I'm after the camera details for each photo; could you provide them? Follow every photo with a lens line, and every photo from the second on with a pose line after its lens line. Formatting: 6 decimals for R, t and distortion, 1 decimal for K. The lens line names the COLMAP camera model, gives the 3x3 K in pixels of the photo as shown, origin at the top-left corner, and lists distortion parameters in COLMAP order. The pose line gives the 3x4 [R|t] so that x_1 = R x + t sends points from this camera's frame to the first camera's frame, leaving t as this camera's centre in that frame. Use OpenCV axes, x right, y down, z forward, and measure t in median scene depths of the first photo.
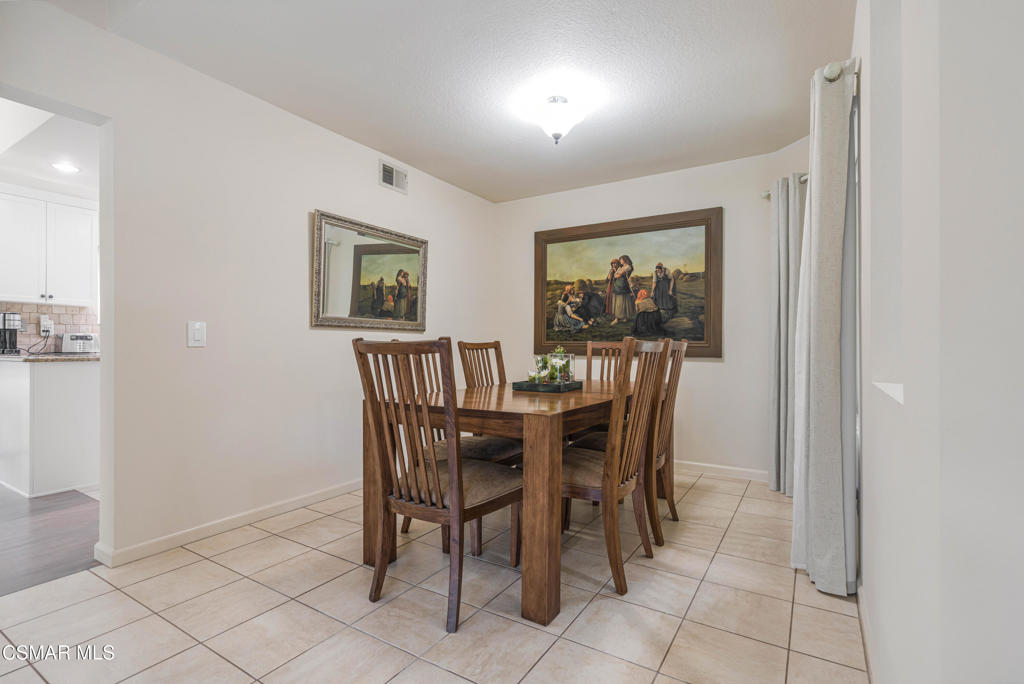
lens RADIAL K [[482.3, 0, 513.3], [0, 482.3, 343.3], [0, 0, 1]] dist [-0.003037, -0.000168]
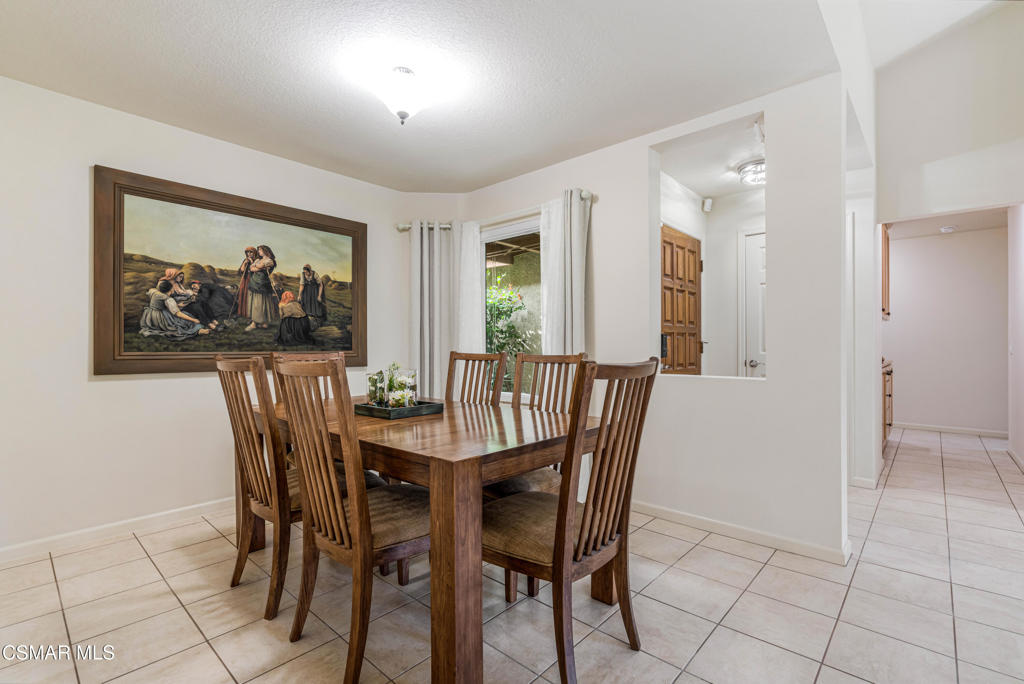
lens RADIAL K [[468.7, 0, 515.0], [0, 468.7, 345.9], [0, 0, 1]] dist [-0.001592, 0.000689]
pose [[0.173059, -0.000867, 0.984911, -0.471166], [-0.002426, 0.999996, 0.001306, -0.015446], [-0.984908, -0.002615, 0.173056, 0.446766]]
